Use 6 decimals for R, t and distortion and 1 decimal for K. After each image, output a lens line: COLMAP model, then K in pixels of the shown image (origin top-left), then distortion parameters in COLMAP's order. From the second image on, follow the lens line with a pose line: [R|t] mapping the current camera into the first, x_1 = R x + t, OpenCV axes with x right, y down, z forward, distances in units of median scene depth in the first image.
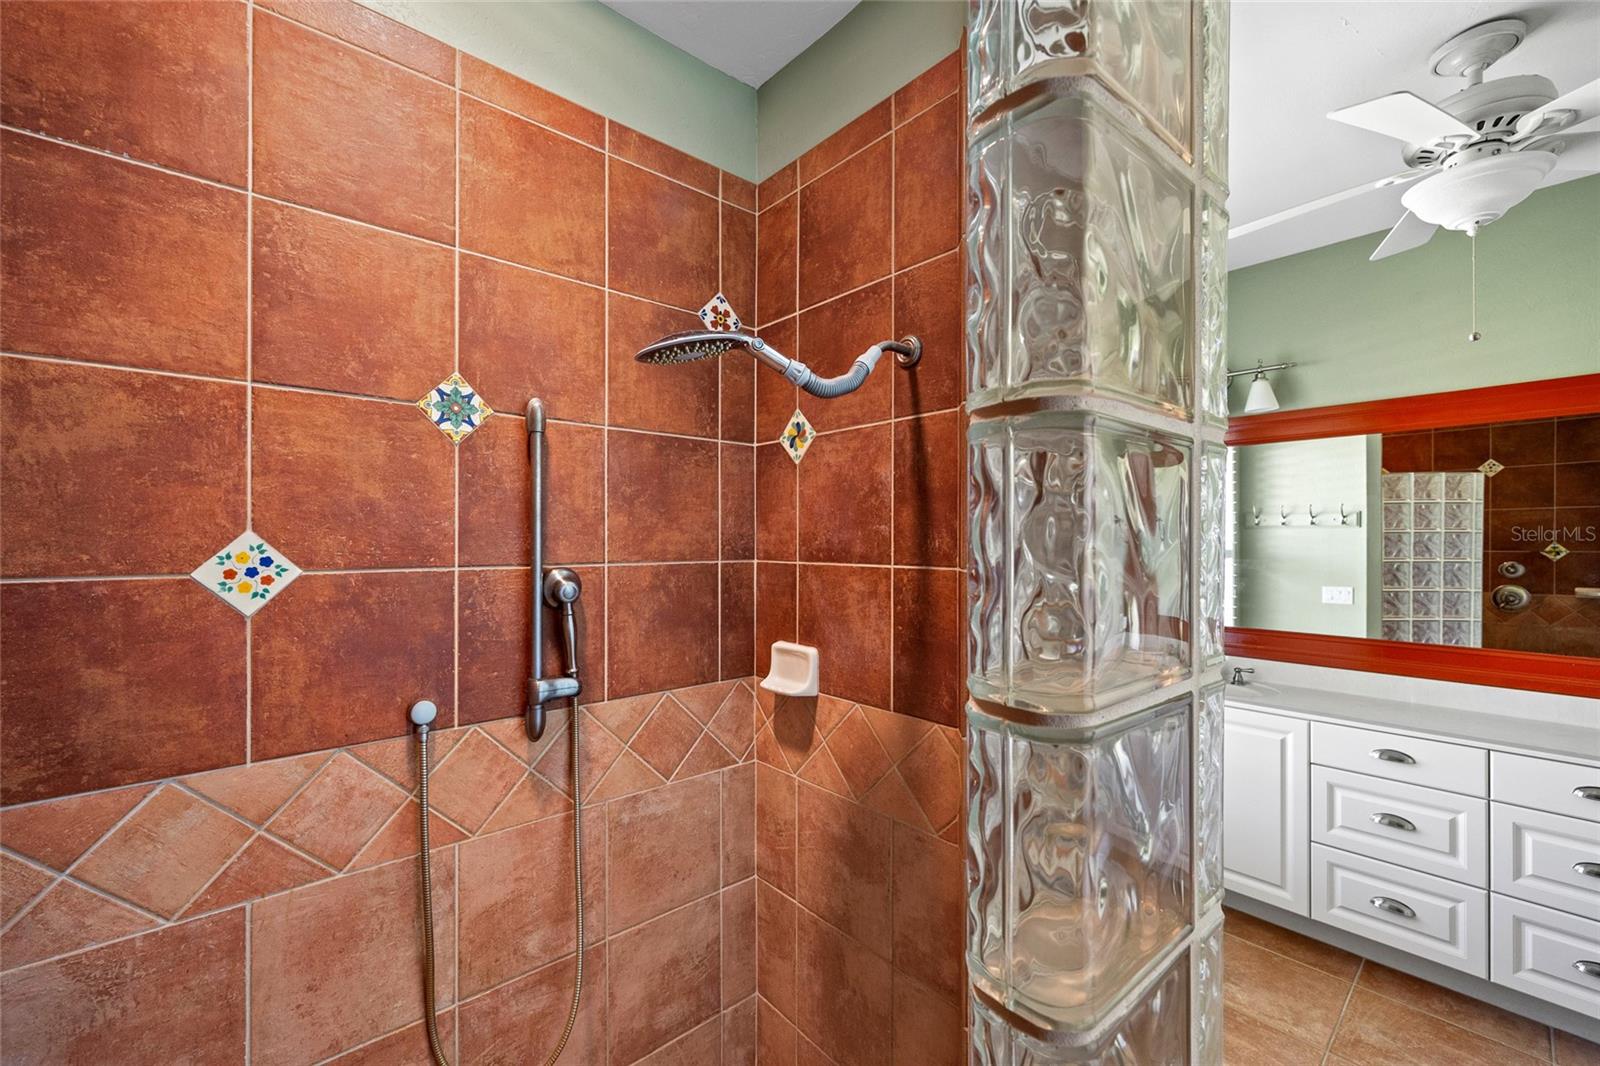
lens RADIAL K [[650.7, 0, 811.1], [0, 650.7, 534.2], [0, 0, 1]] dist [-0.006734, 0.000289]
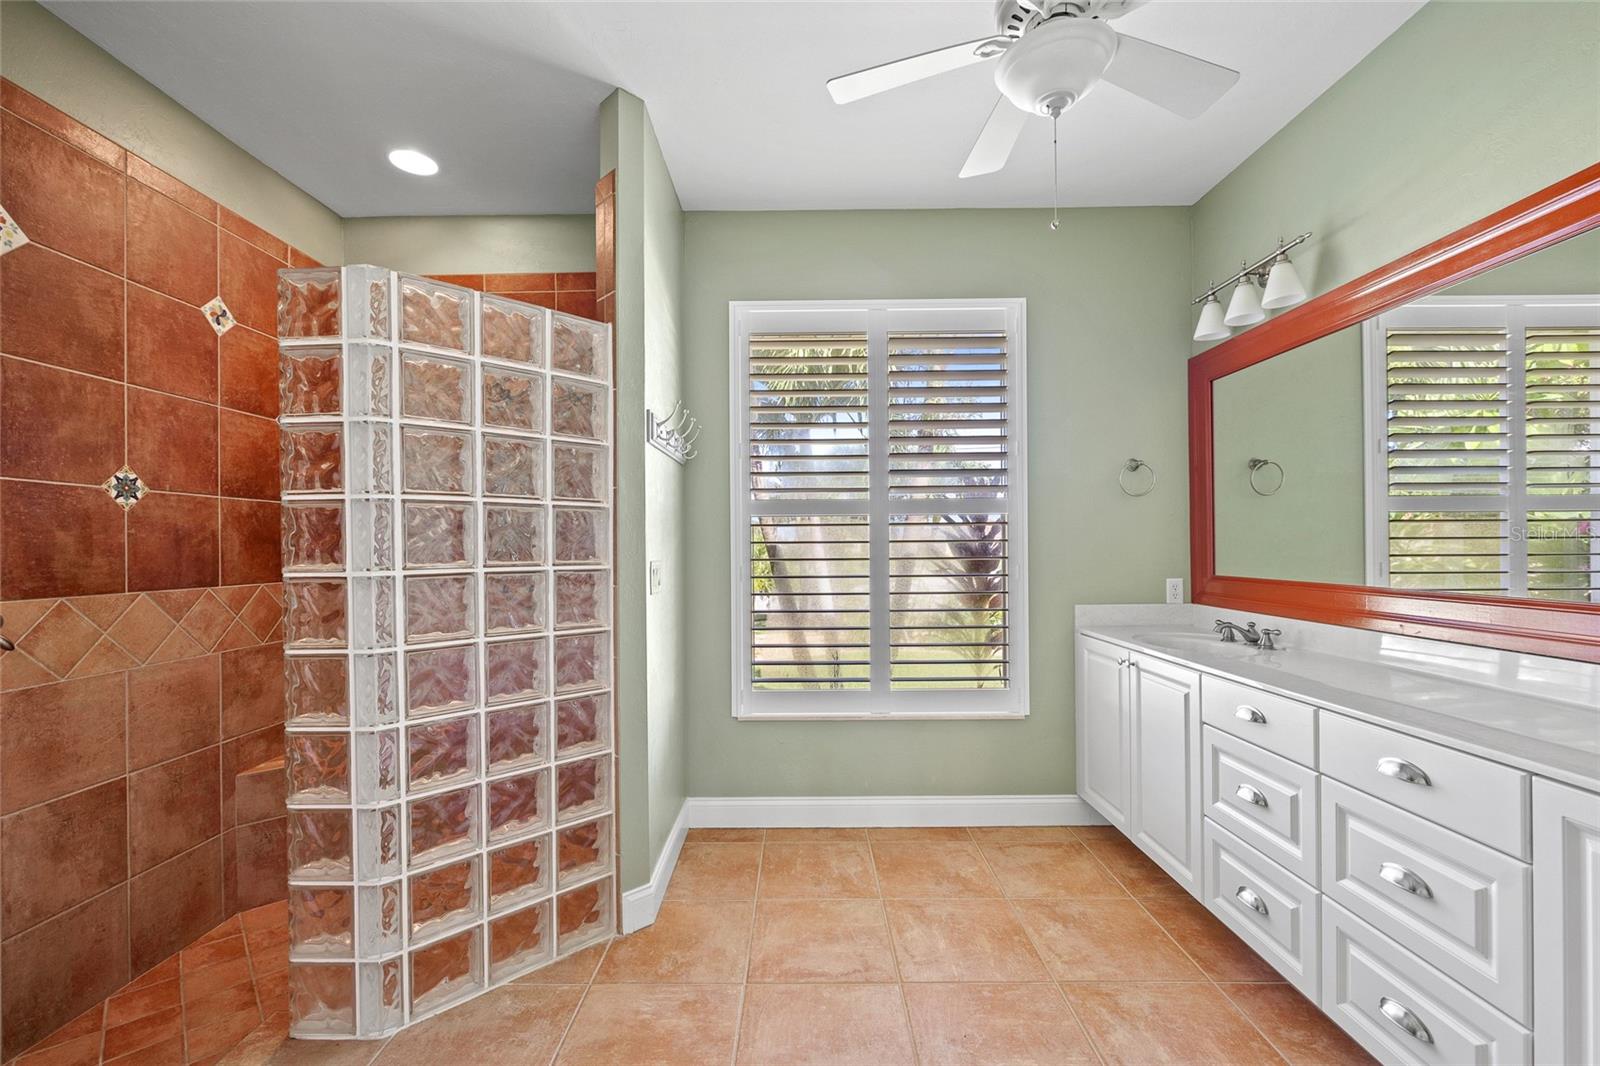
lens RADIAL K [[650.7, 0, 798.8], [0, 650.7, 541.5], [0, 0, 1]] dist [-0.006734, 0.000289]
pose [[0.734857, -0.019249, -0.677949, 0.490860], [0.019752, 0.999781, -0.006976, 0.058258], [0.677934, -0.008265, 0.735076, 0.011032]]
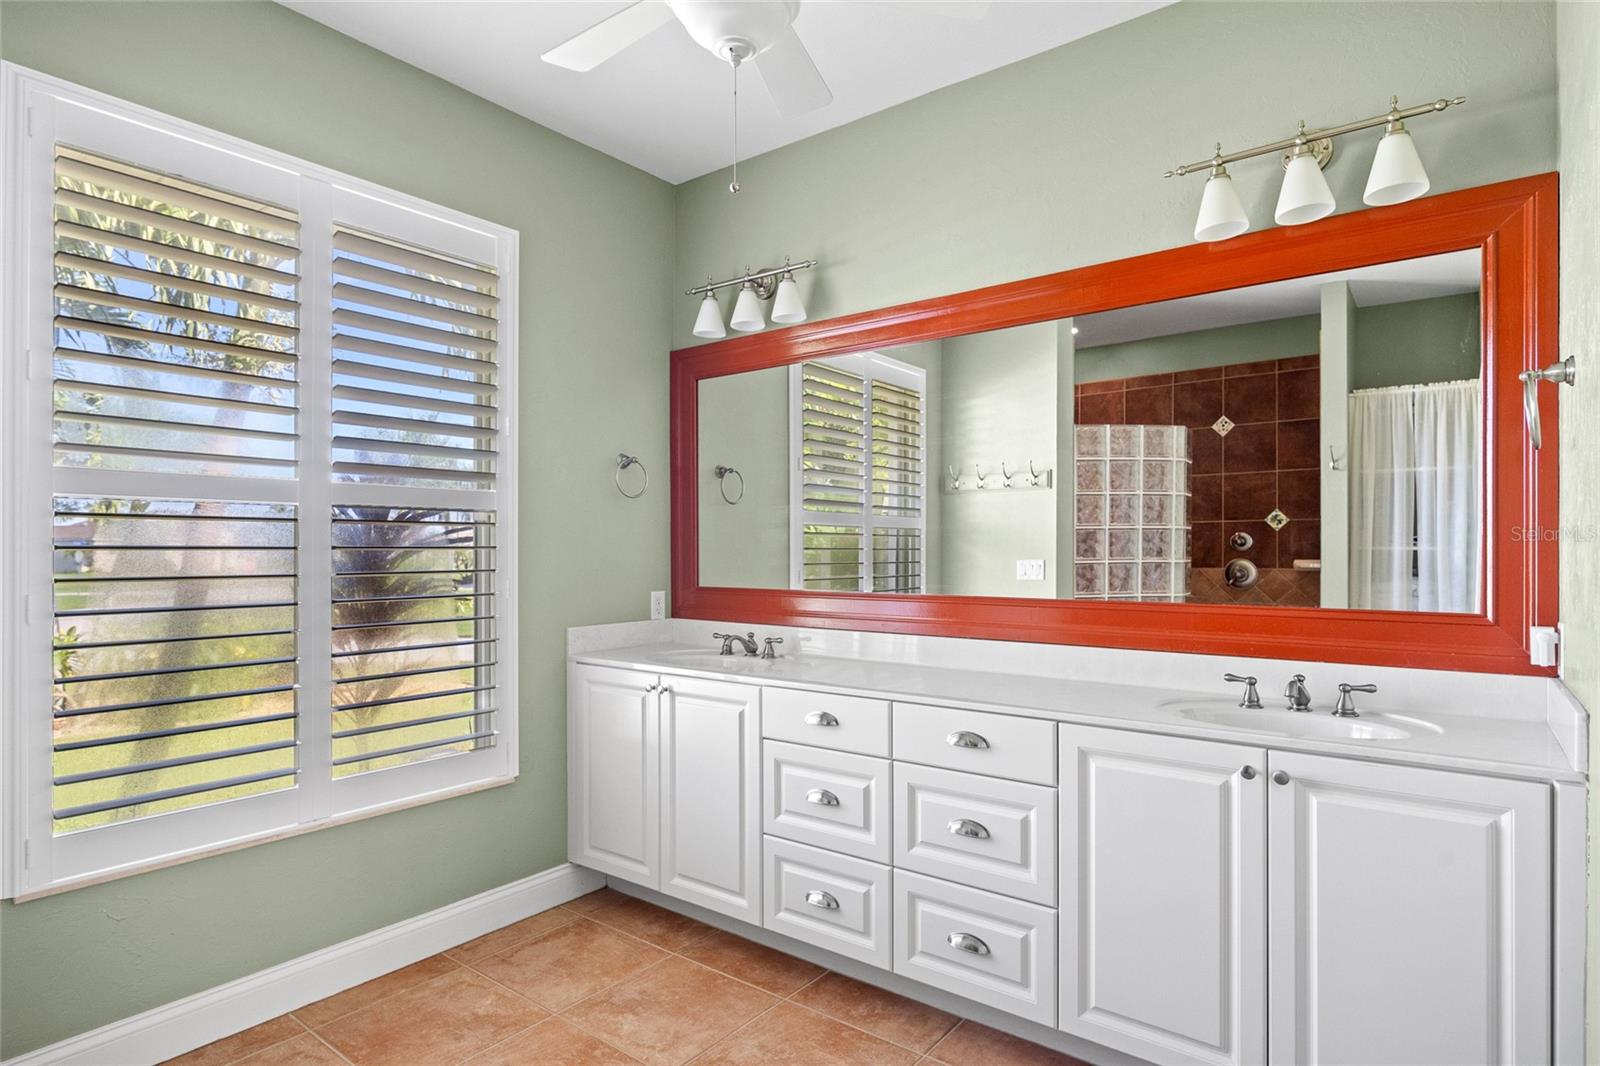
lens RADIAL K [[859.4, 0, 790.6], [0, 859.4, 542.6], [0, 0, 1]] dist [-0.012238, -0.001047]
pose [[0.983963, -0.009873, 0.178102, 0.316007], [0.009775, 0.999951, 0.001427, 0.054618], [-0.178107, 0.000337, 0.984011, -0.036802]]
